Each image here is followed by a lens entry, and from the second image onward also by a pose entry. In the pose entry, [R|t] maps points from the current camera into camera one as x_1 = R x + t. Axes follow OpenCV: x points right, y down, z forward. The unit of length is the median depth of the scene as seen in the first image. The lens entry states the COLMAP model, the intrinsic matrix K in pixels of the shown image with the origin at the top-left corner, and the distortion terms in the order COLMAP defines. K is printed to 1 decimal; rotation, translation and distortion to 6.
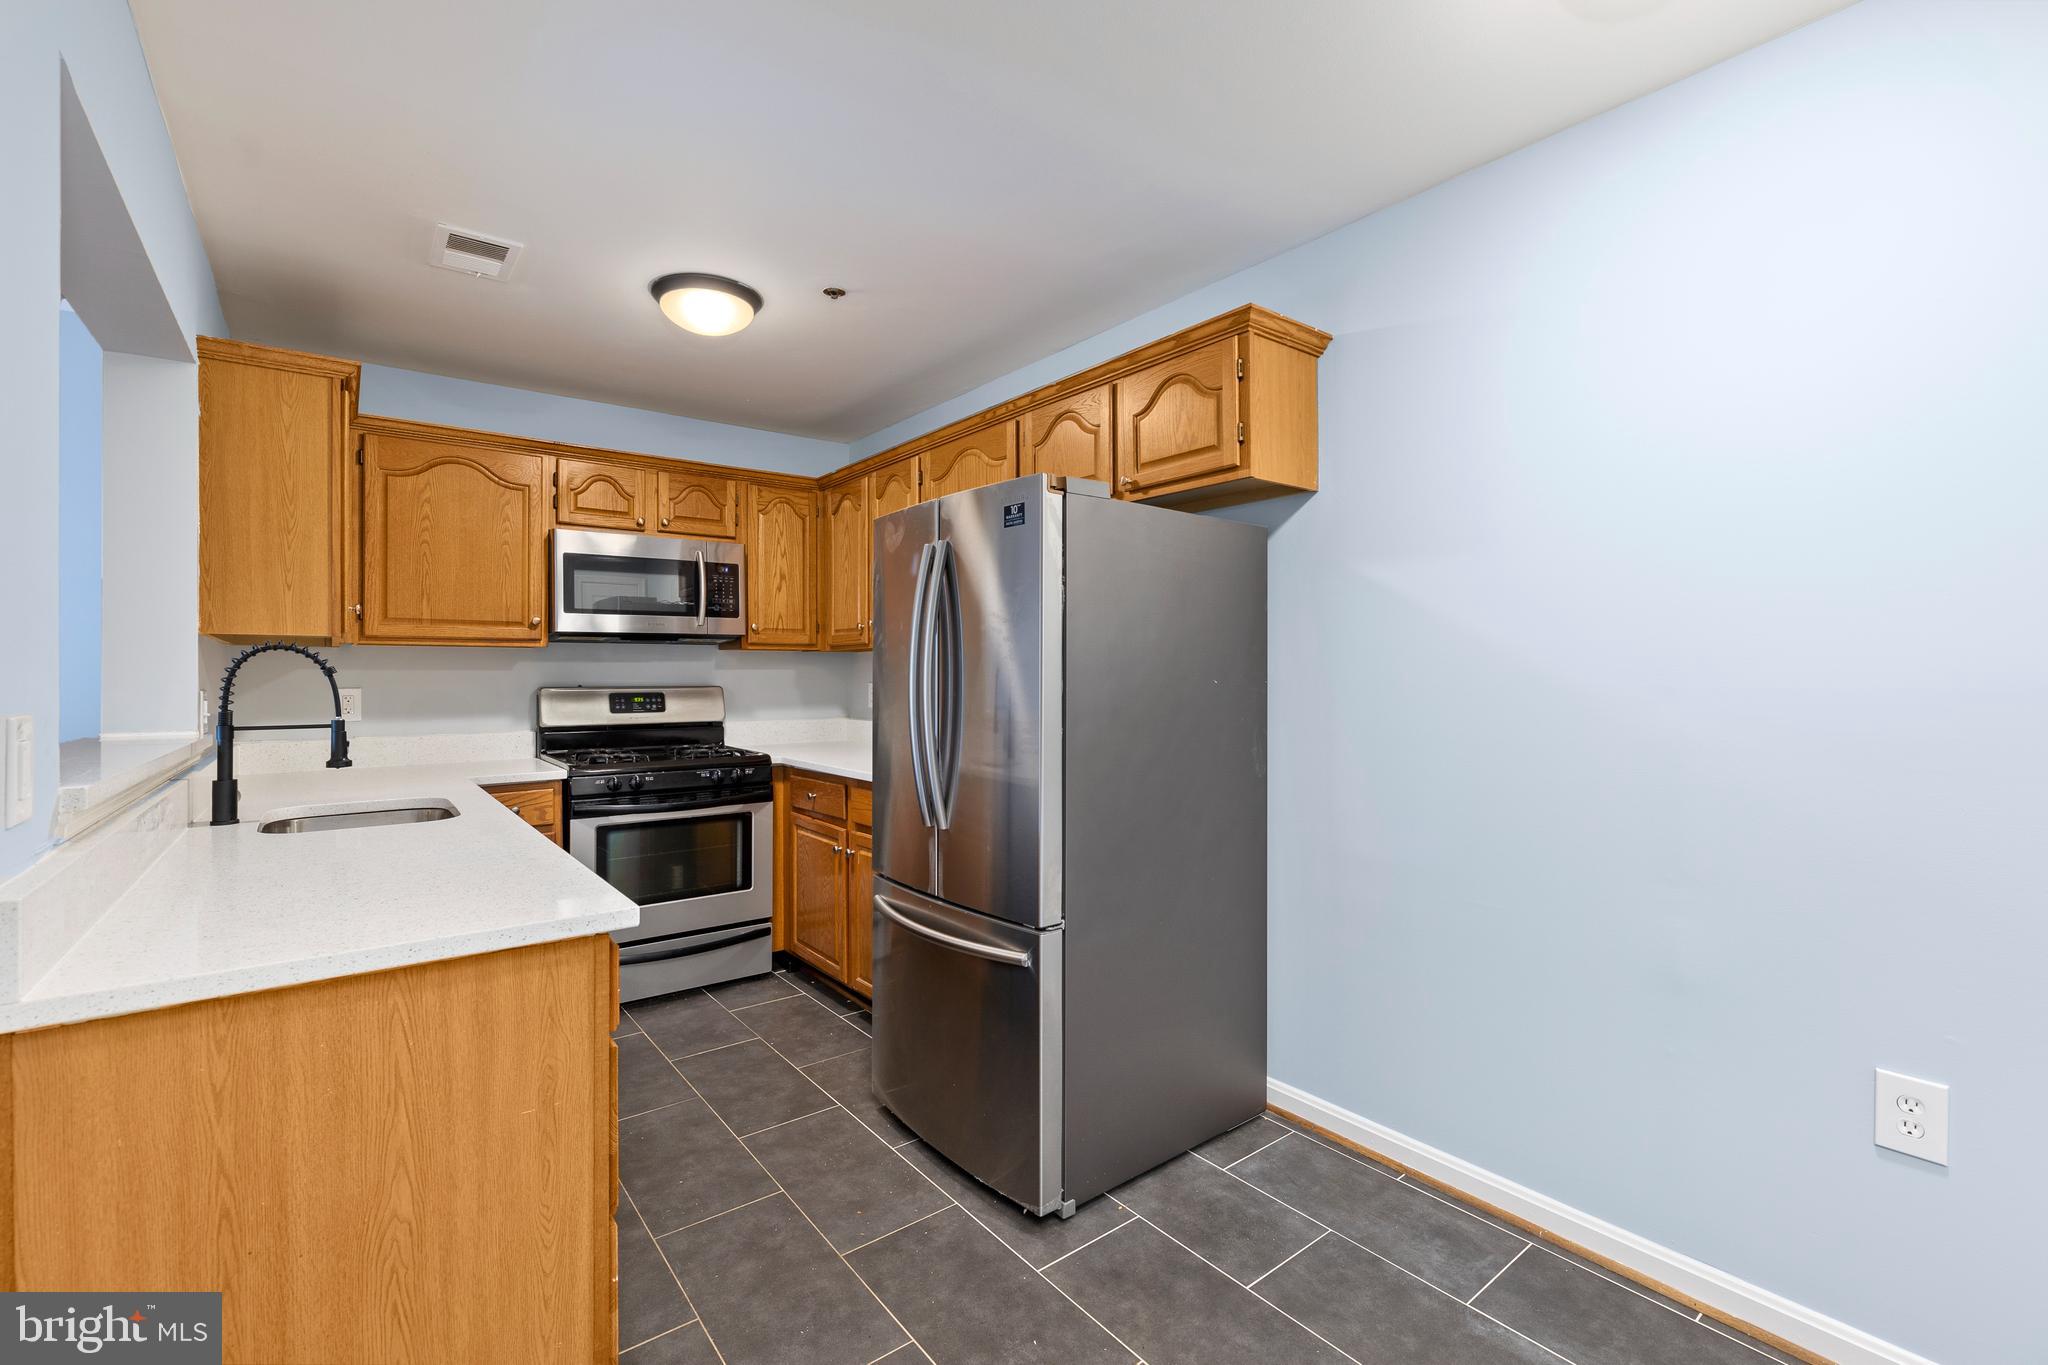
lens RADIAL K [[904.8, 0, 1027.0], [0, 904.8, 675.5], [0, 0, 1]] dist [0.000512, 0.000363]
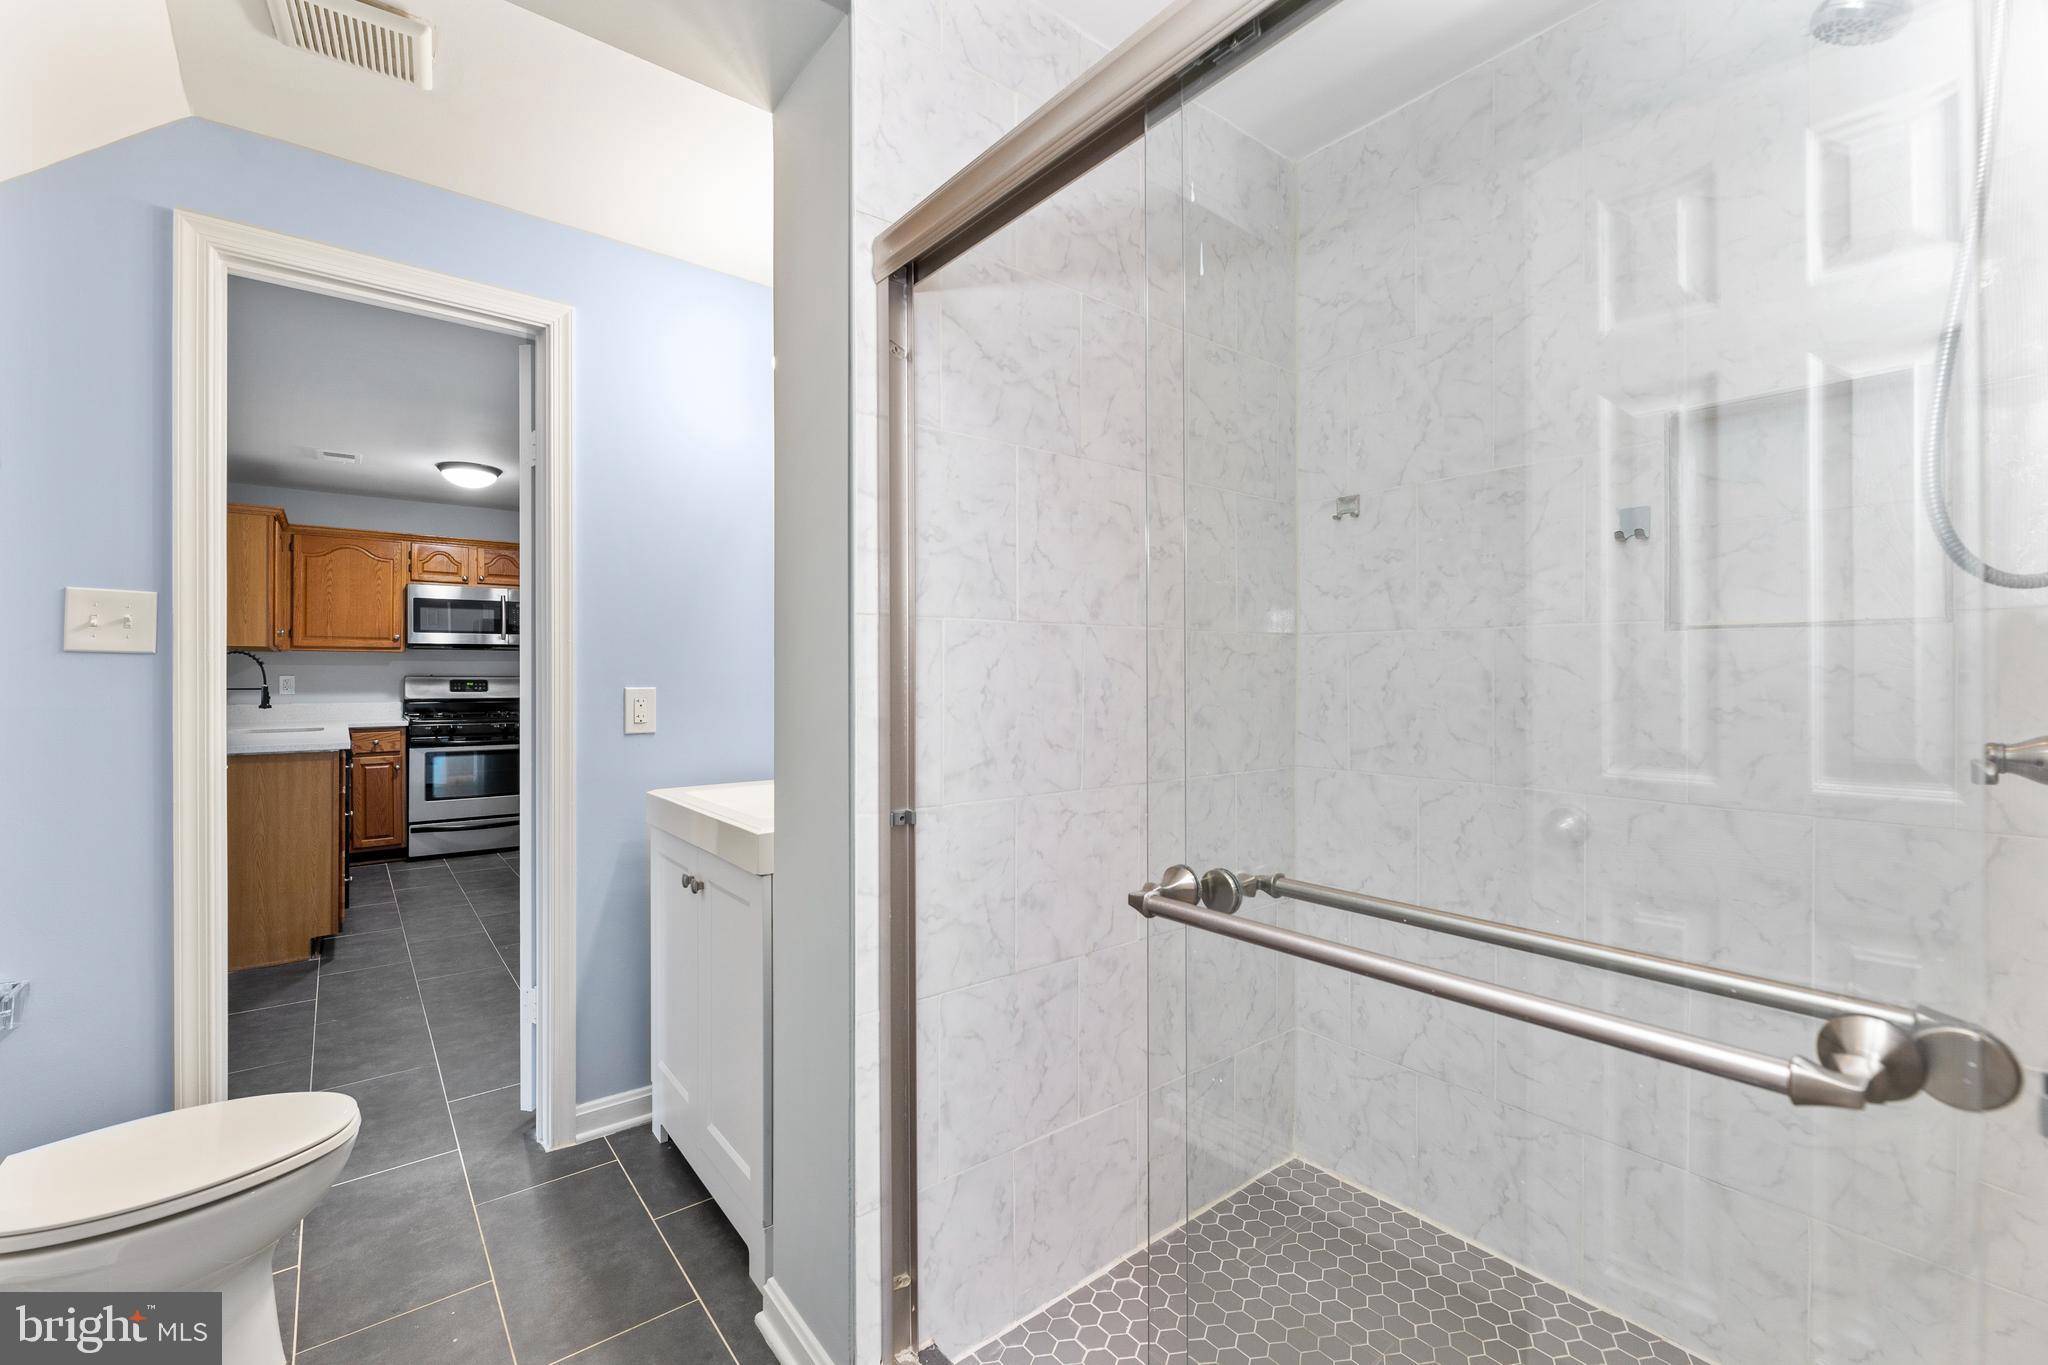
lens RADIAL K [[868.3, 0, 1016.7], [0, 868.3, 676.2], [0, 0, 1]] dist [-0.002023, -0.000238]
pose [[0.999966, 0.001259, 0.008190, 0.614877], [-0.001225, 0.999991, -0.004148, 0.019741], [-0.008195, 0.004138, 0.999958, -0.654150]]
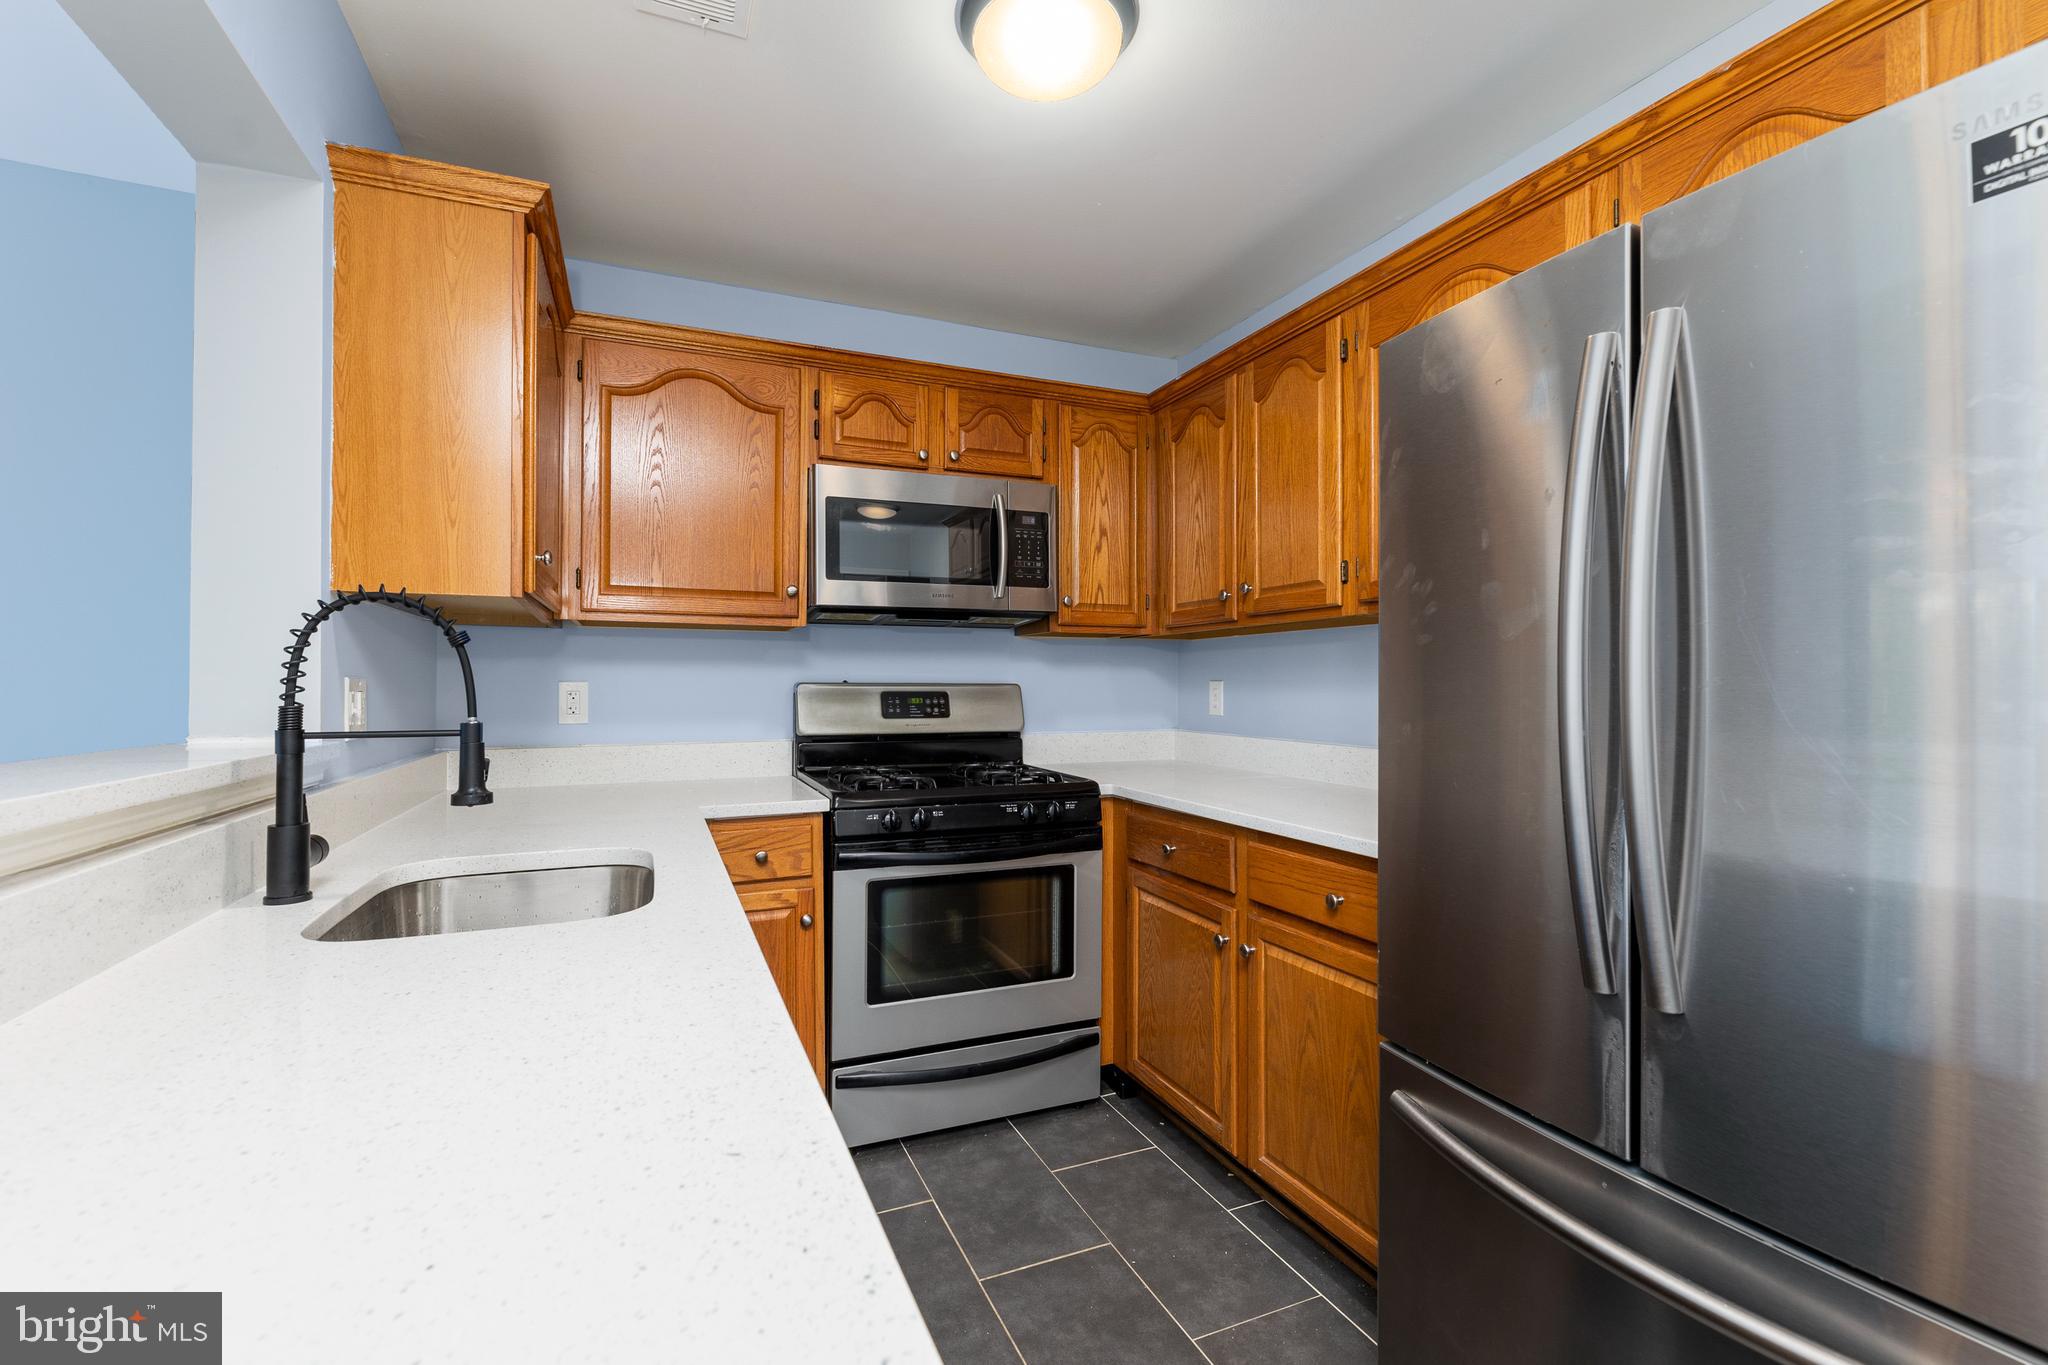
lens RADIAL K [[907.1, 0, 1024.0], [0, 907.1, 682.5], [0, 0, 1]] dist [-0.001954, -0.000195]
pose [[0.966999, 0.002906, -0.254763, -0.168880], [-0.003797, 0.999988, -0.003005, 0.014851], [0.254752, 0.003873, 0.966999, 0.329682]]
